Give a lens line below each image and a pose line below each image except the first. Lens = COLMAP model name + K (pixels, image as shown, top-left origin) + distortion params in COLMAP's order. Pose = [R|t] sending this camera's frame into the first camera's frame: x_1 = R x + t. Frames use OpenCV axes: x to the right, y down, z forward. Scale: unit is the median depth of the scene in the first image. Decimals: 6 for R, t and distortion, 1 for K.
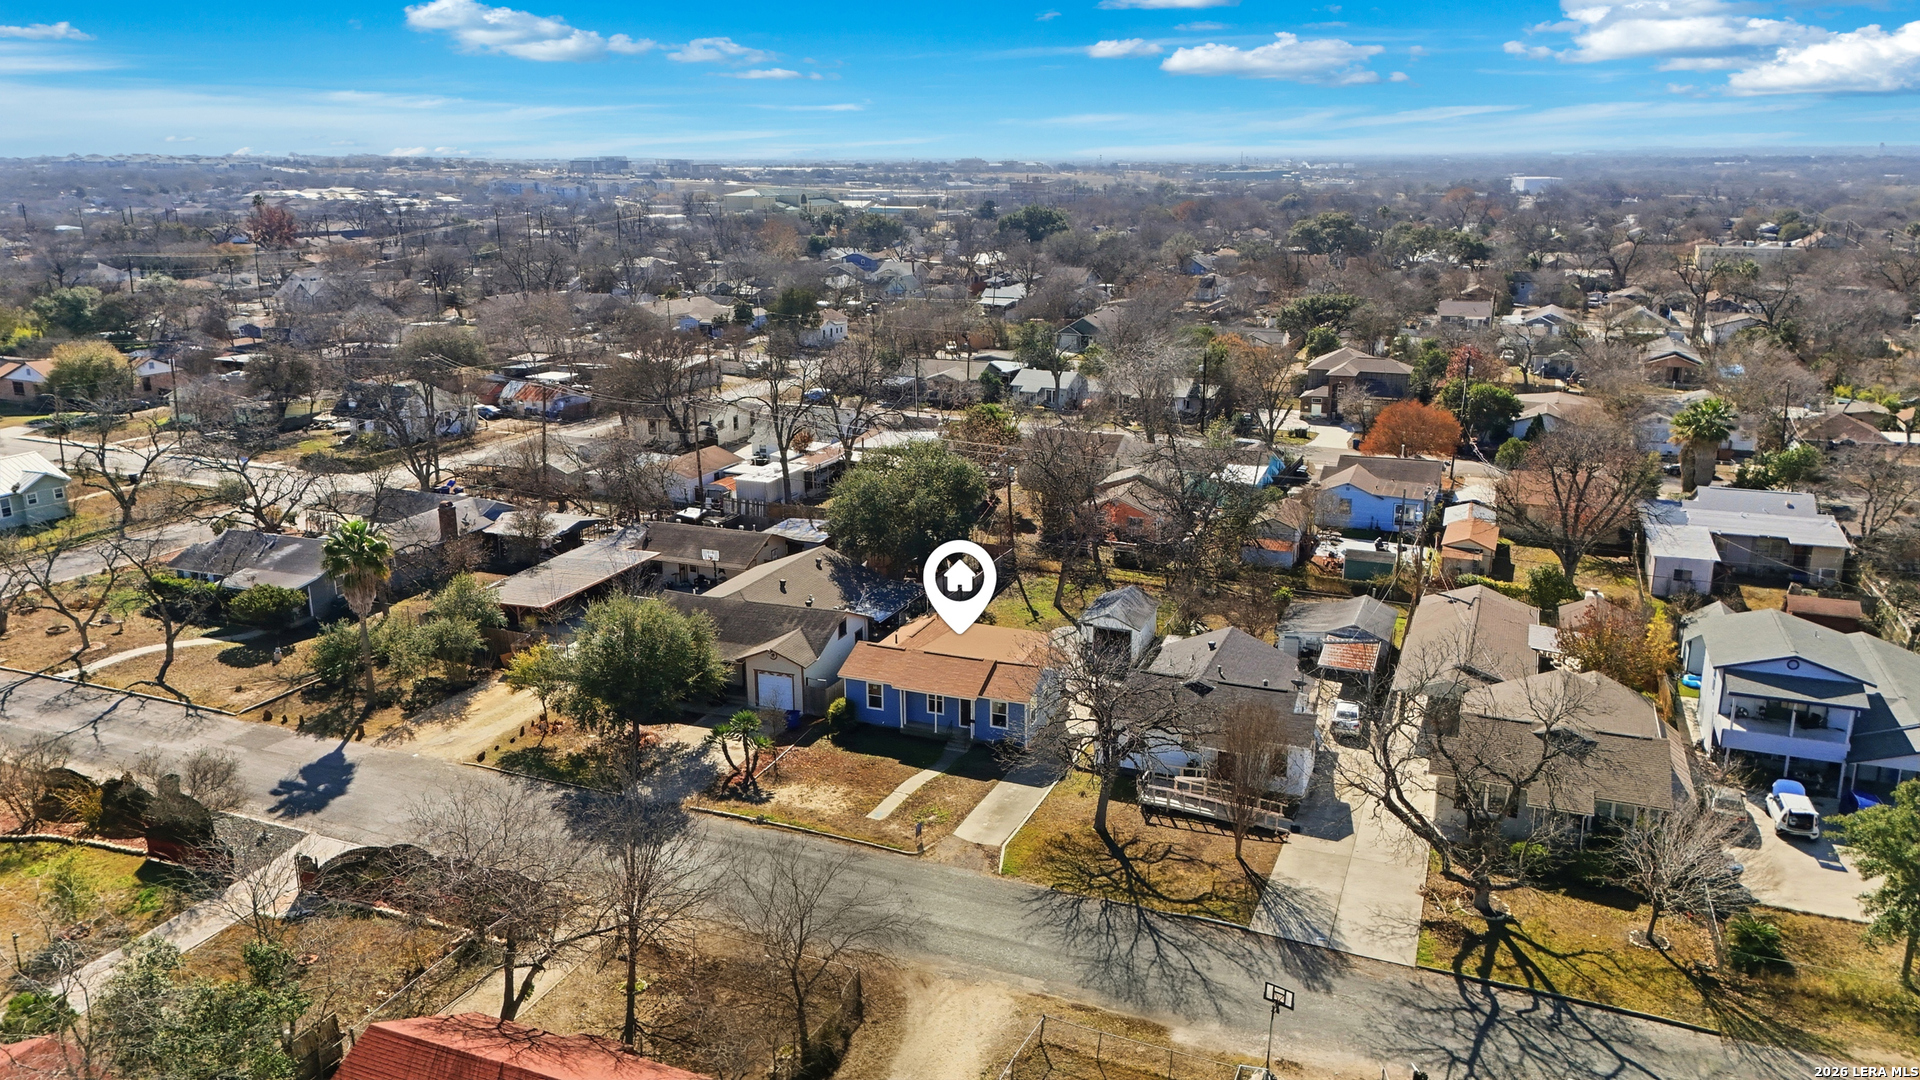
lens RADIAL K [[1372.6, 0, 960.0], [0, 1372.6, 540.0], [0, 0, 1]] dist [0.093988, -0.111681]
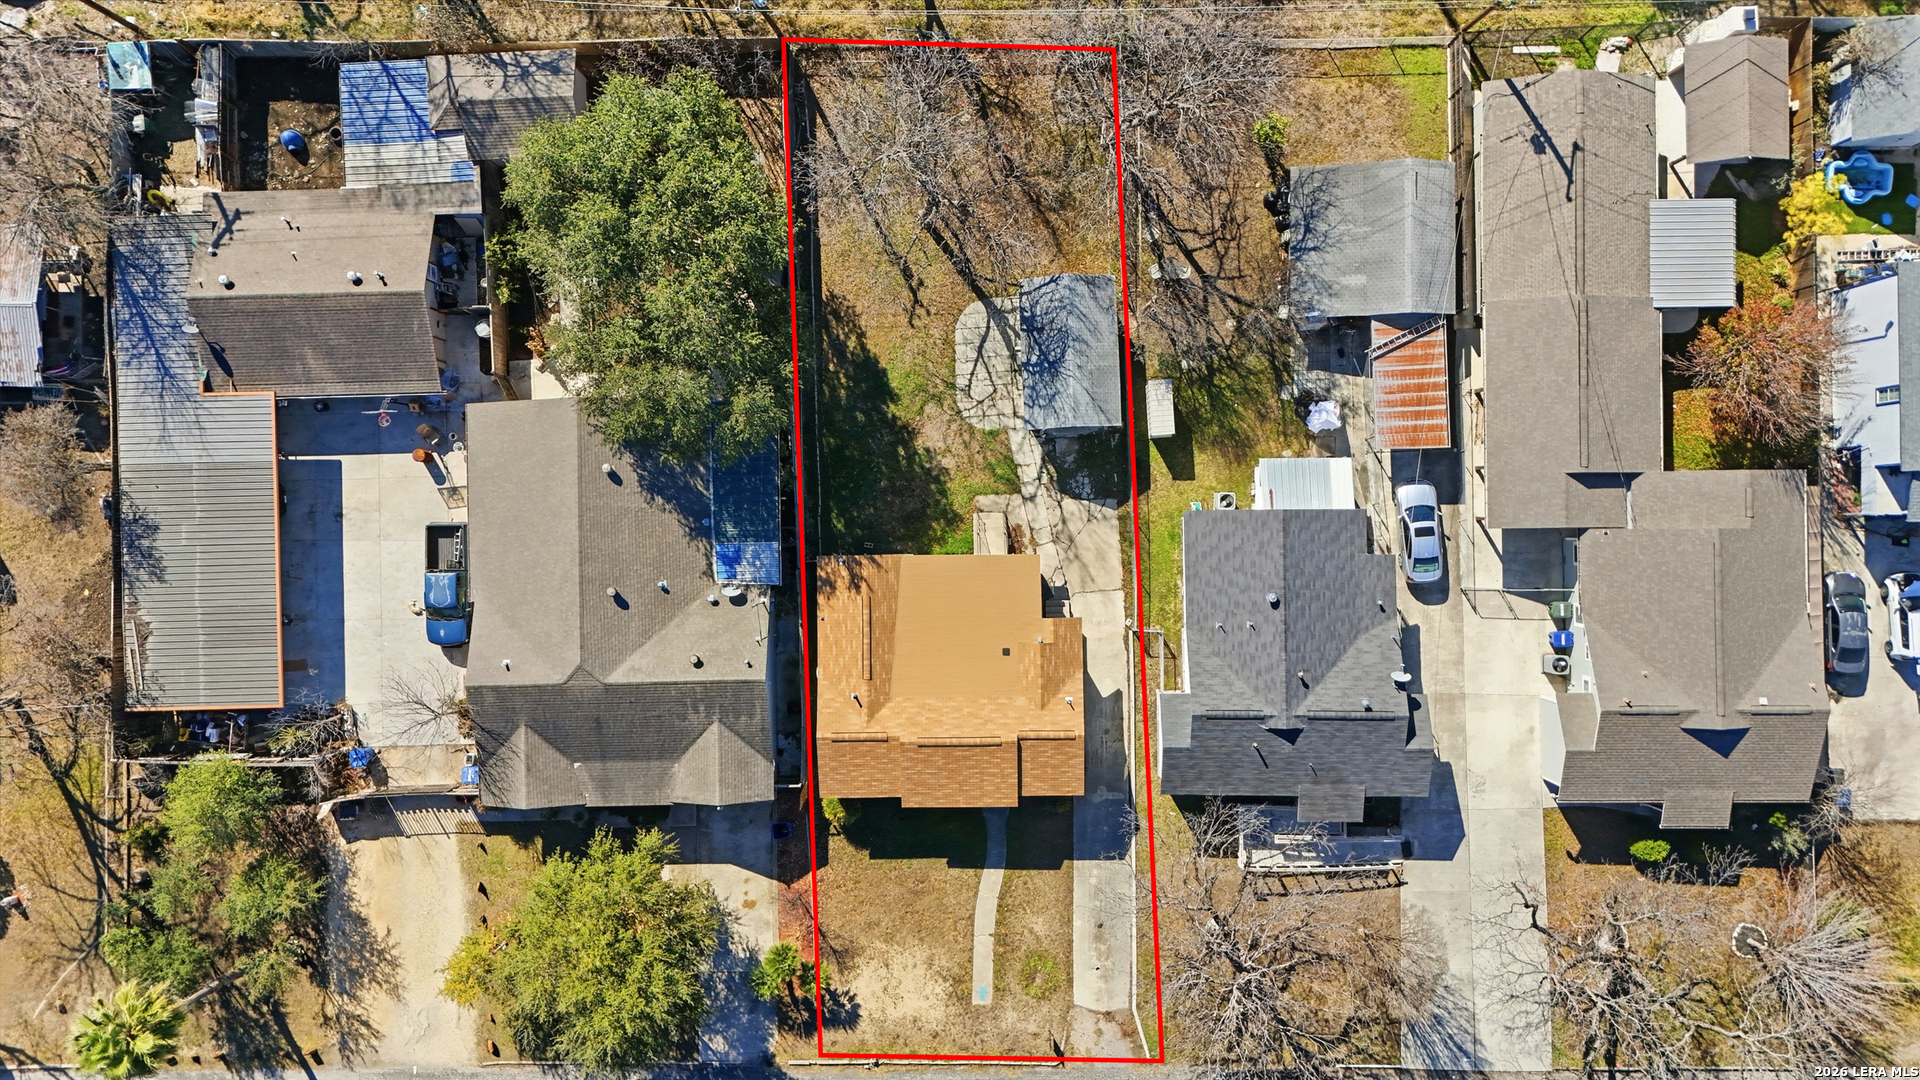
lens RADIAL K [[1372.6, 0, 960.0], [0, 1372.6, 540.0], [0, 0, 1]] dist [0.093988, -0.111681]
pose [[0.923687, -0.382760, -0.017229, 0.052466], [0.125178, 0.258974, 0.957738, -0.685961], [-0.362122, -0.886807, 0.287124, 0.899737]]
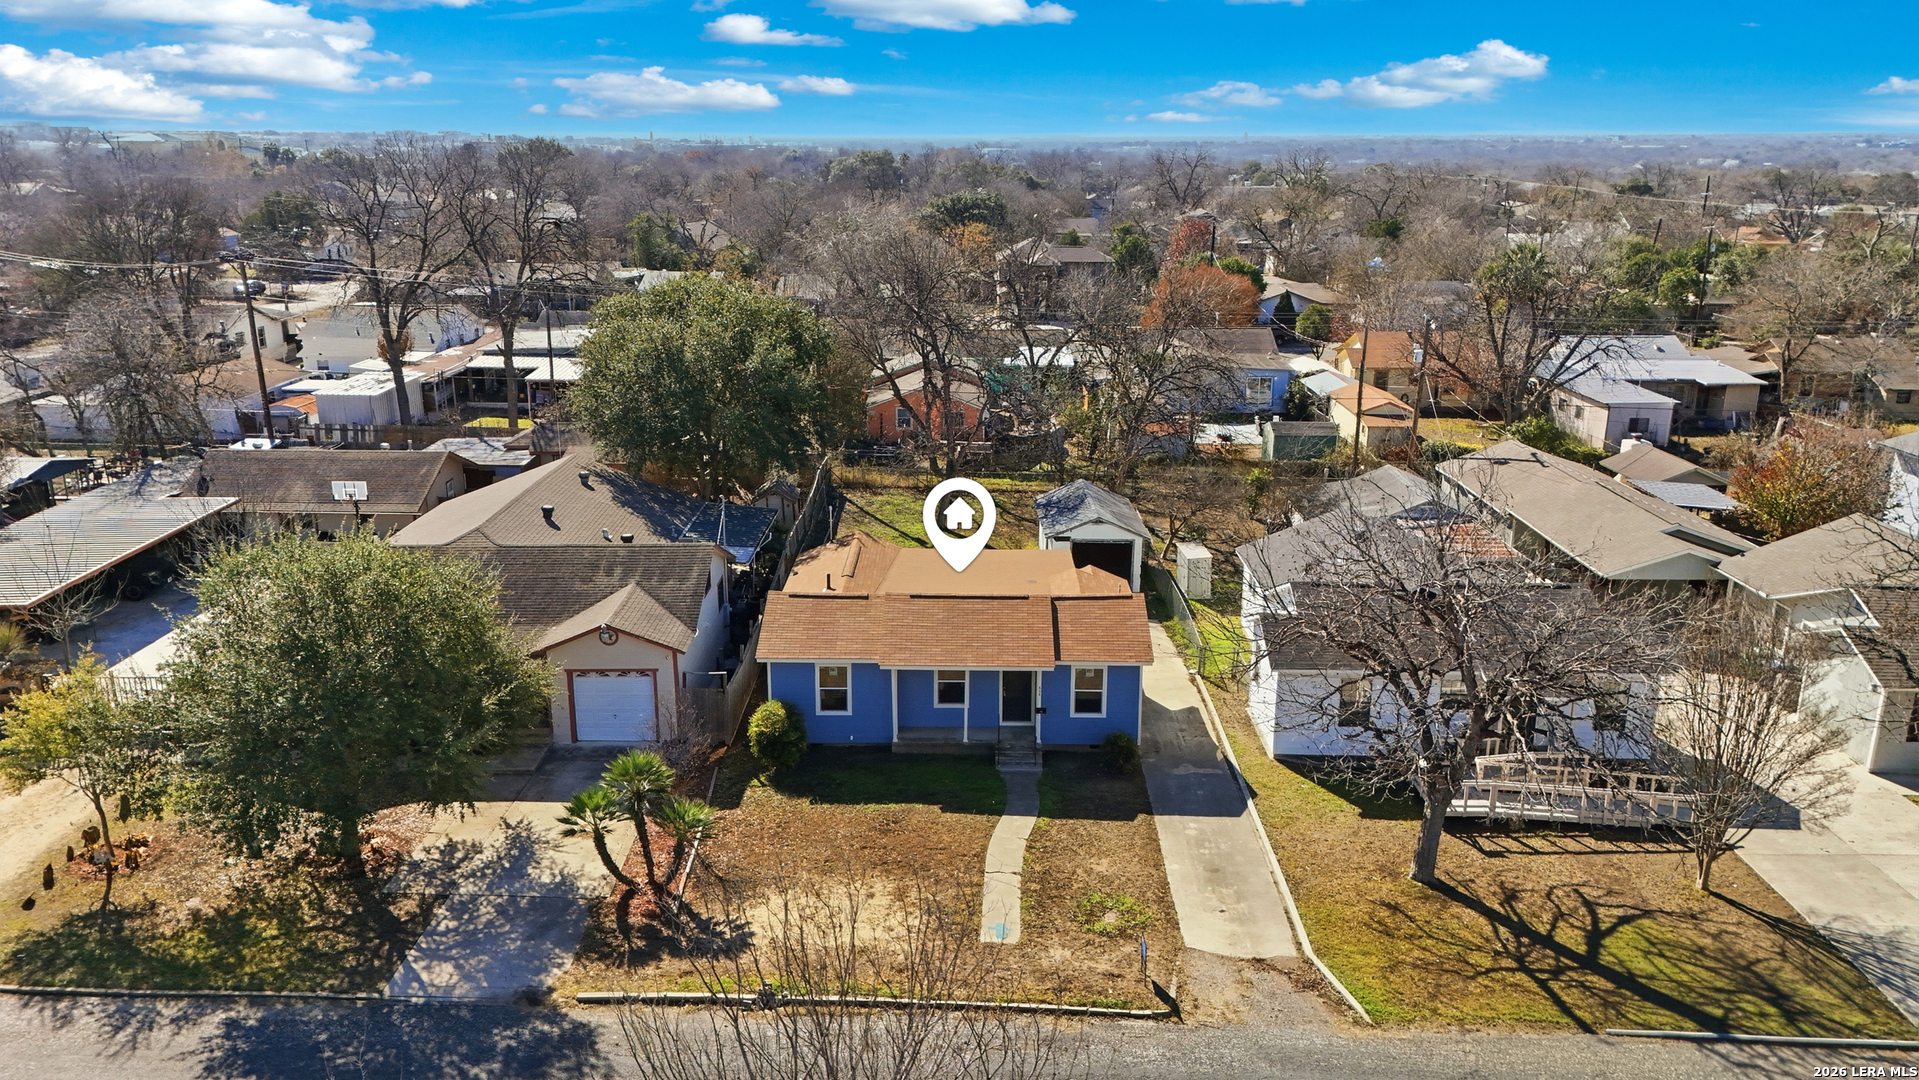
lens RADIAL K [[1397.3, 0, 959.5], [0, 1397.3, 540.0], [0, 0, 1]] dist [0.055506, -0.039416]
pose [[0.932190, -0.090109, 0.350573, -0.201992], [0.086075, 0.995920, 0.027107, 0.048280], [-0.351586, 0.004906, 0.936143, 0.501054]]
